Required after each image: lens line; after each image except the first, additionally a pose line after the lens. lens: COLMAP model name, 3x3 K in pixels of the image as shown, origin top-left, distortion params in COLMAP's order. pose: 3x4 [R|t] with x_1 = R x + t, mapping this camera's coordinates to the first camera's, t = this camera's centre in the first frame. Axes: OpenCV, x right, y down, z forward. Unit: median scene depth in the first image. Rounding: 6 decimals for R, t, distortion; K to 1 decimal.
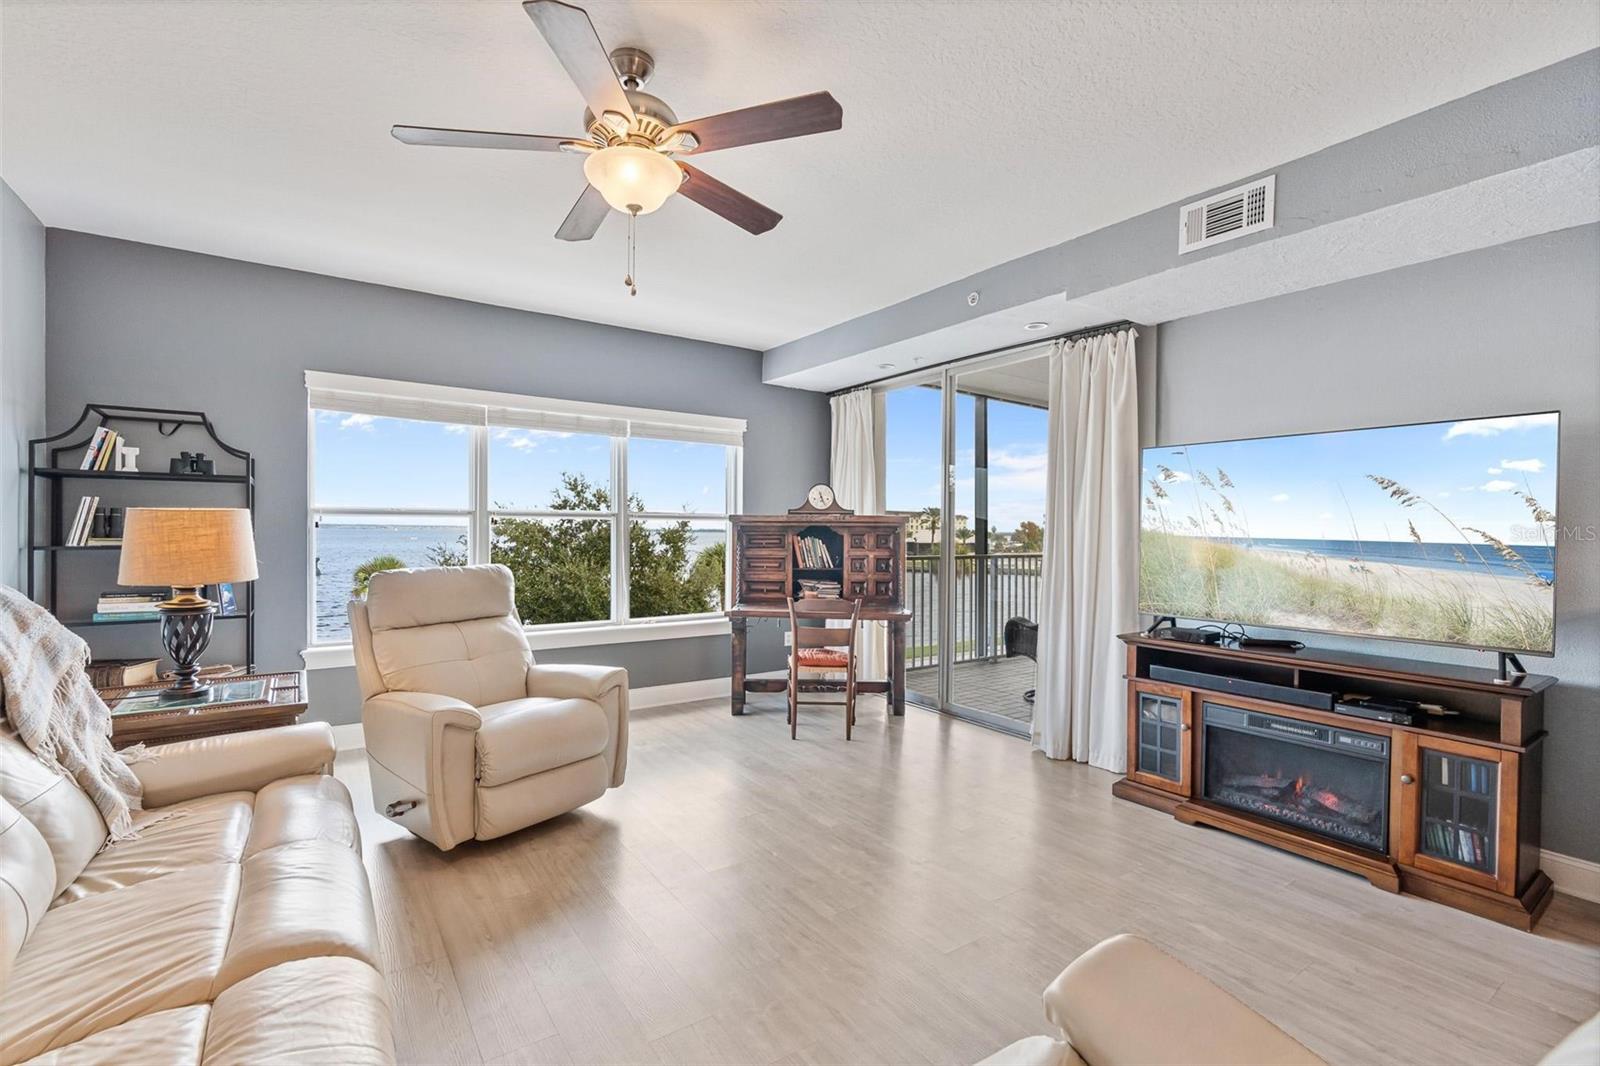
lens RADIAL K [[715.4, 0, 800.0], [0, 715.4, 533.0], [0, 0, 1]] dist [-0.006188, 0.000563]
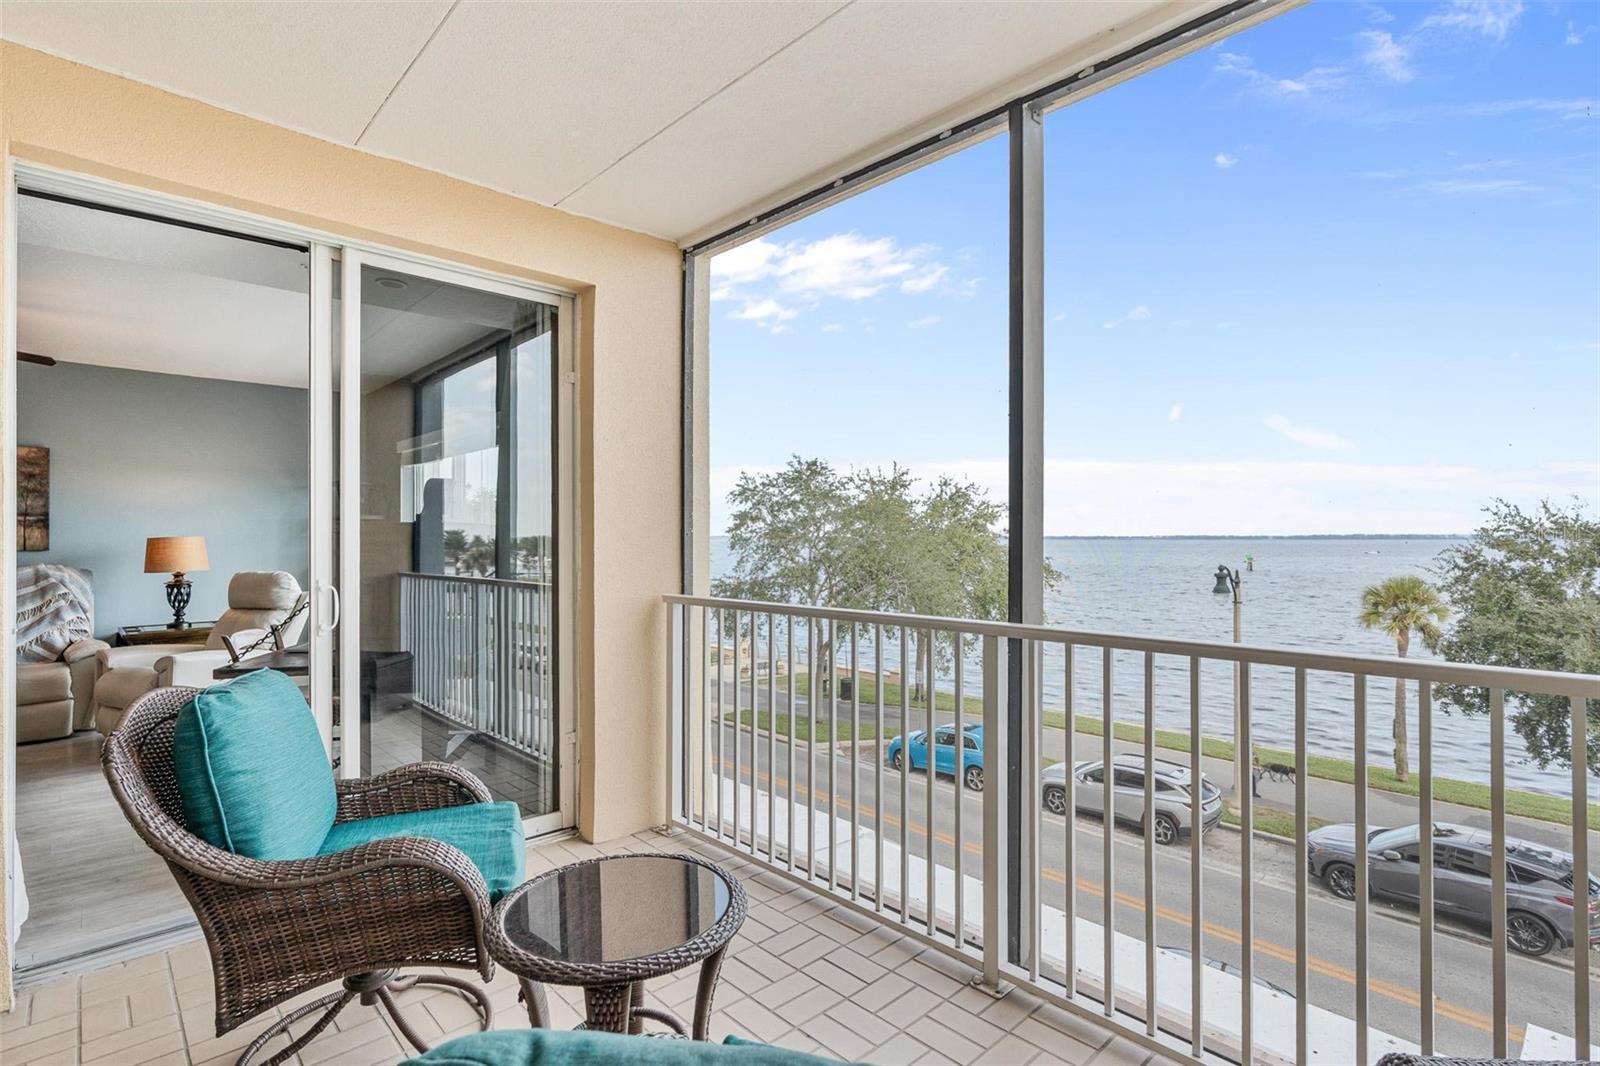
lens RADIAL K [[778.6, 0, 800.0], [0, 778.6, 533.0], [0, 0, 1]] dist [-0.007446, 0.000206]
pose [[0.140545, -0.016201, -0.989942, 0.845577], [0.000775, 0.999868, -0.016253, -0.004093], [0.990074, 0.001517, 0.140539, 1.272371]]
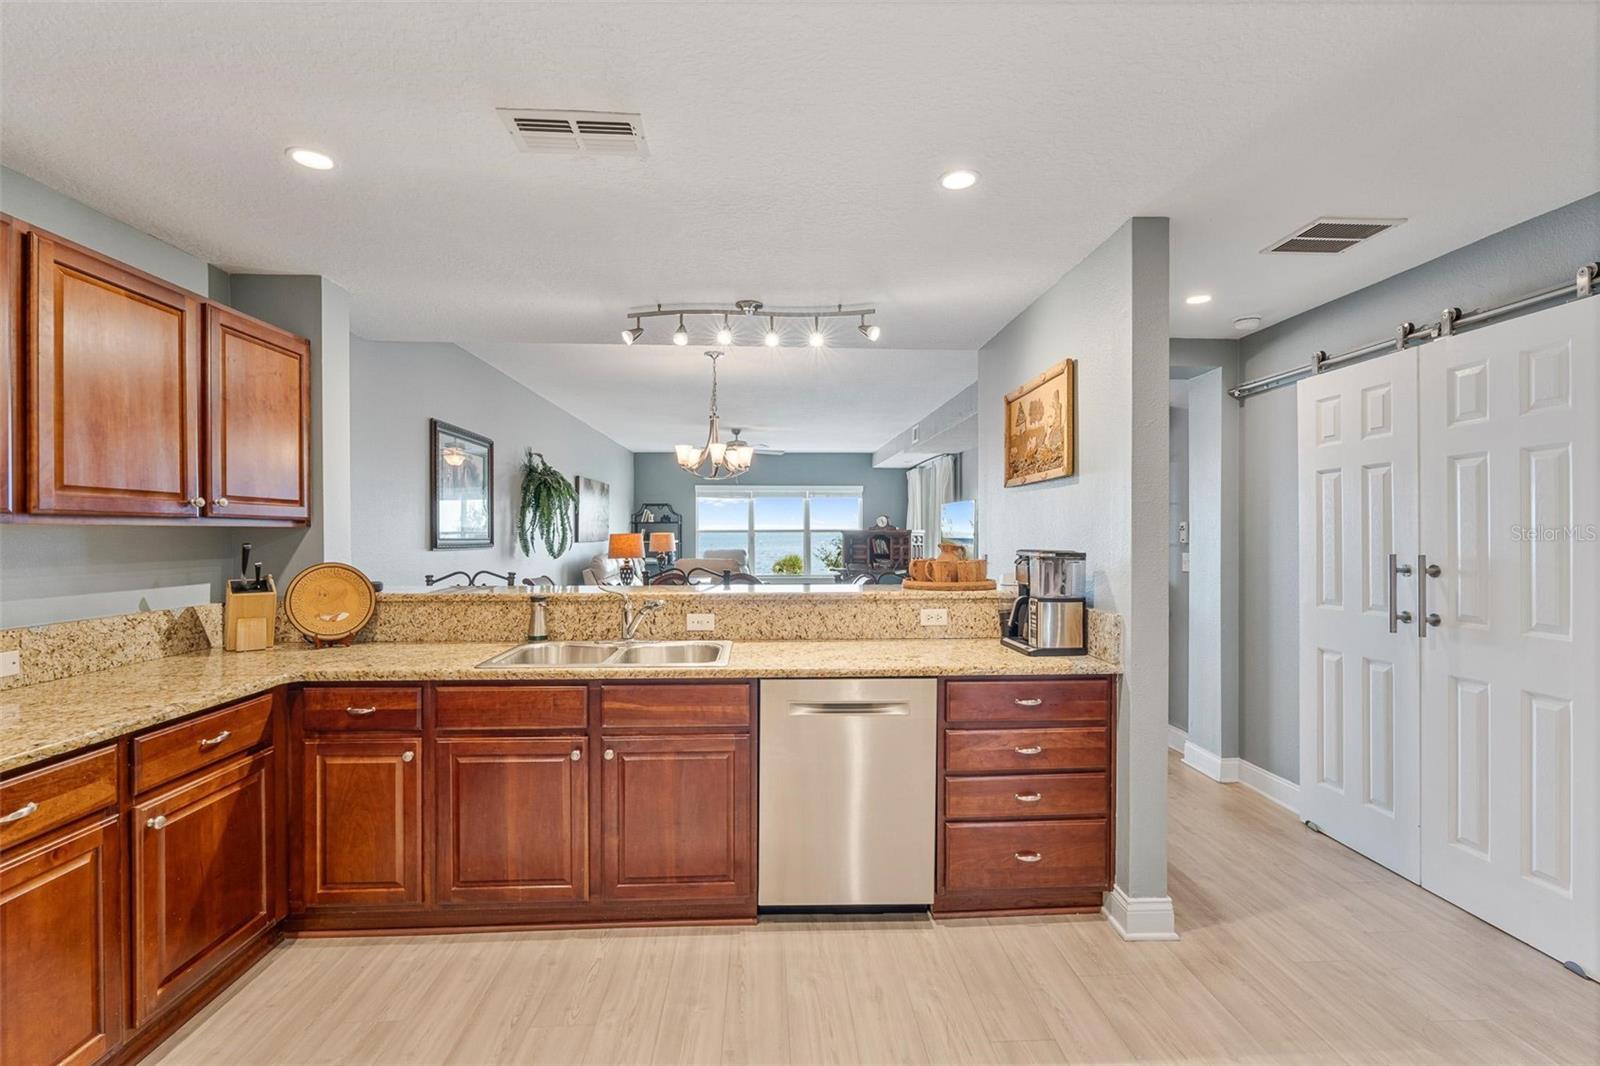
lens RADIAL K [[715.4, 0, 800.0], [0, 715.4, 533.0], [0, 0, 1]] dist [-0.006188, 0.000563]
pose [[0.847170, -0.008853, -0.531248, 1.004134], [0.006712, 0.999960, -0.005961, -0.002931], [0.531279, 0.001484, 0.847195, -1.035055]]
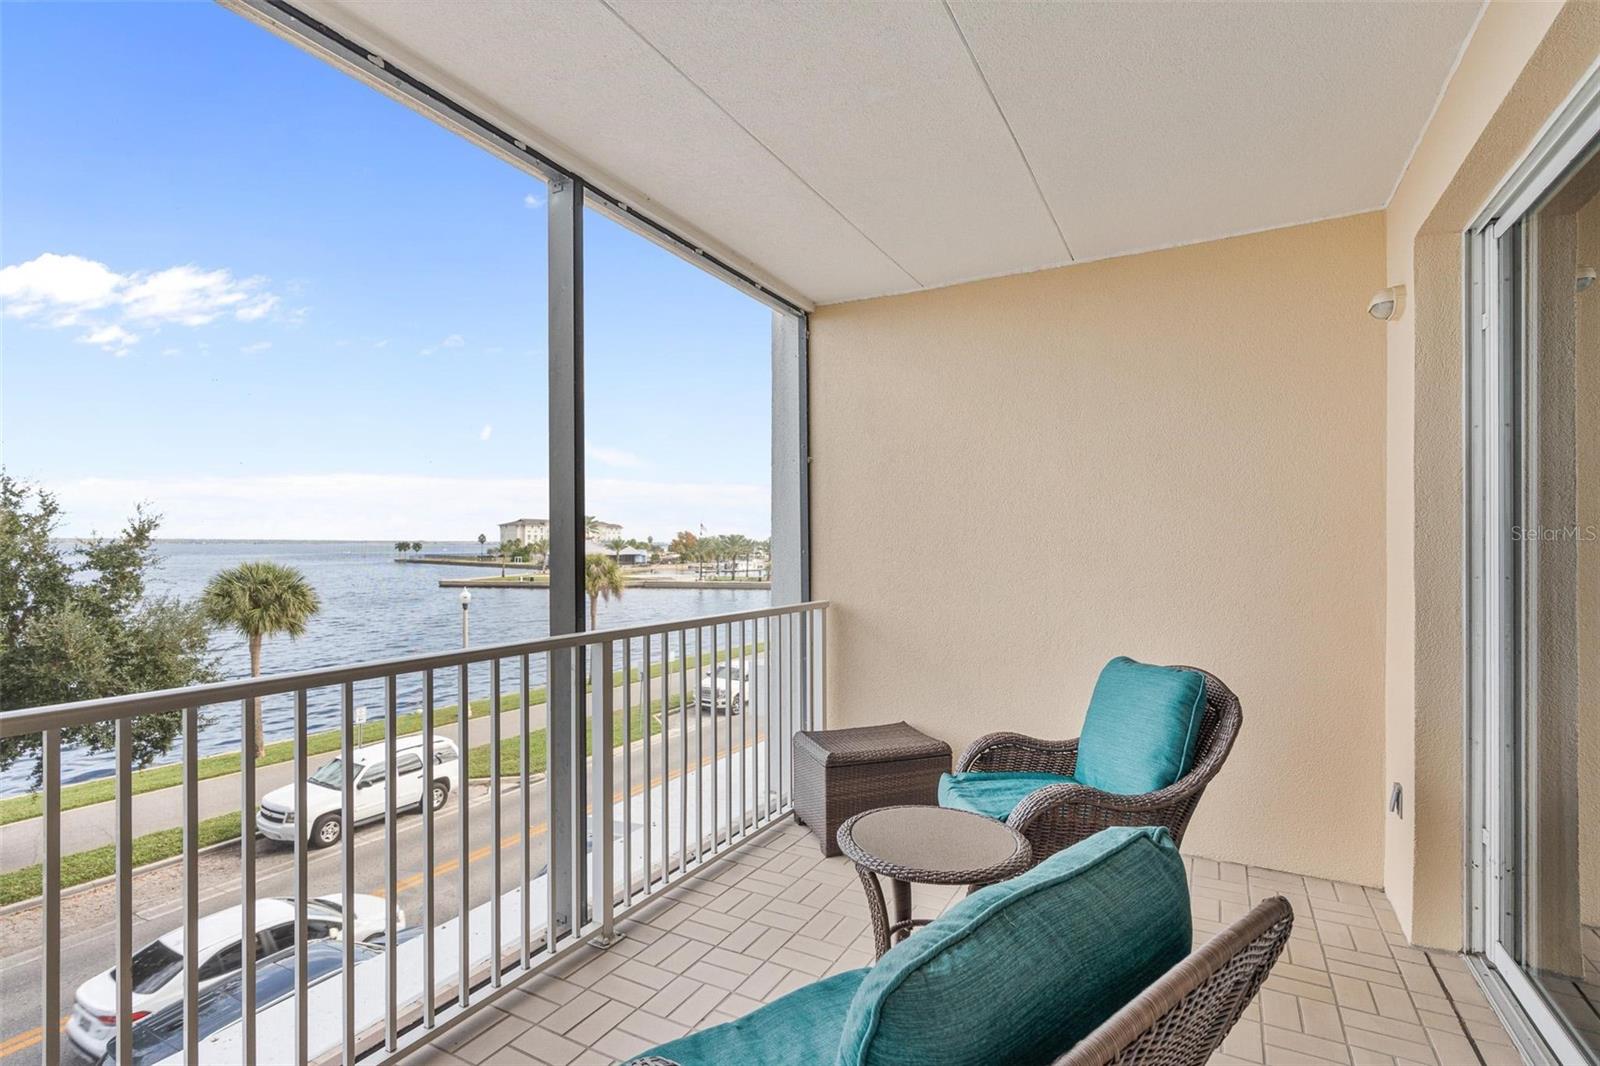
lens RADIAL K [[764.5, 0, 797.6], [0, 764.5, 540.0], [0, 0, 1]] dist [-0.010370, -0.000050]
pose [[0.898764, -0.004006, 0.438414, 0.283825], [0.005845, 0.999979, -0.002845, -0.018091], [-0.438393, 0.005119, 0.898769, 0.908091]]
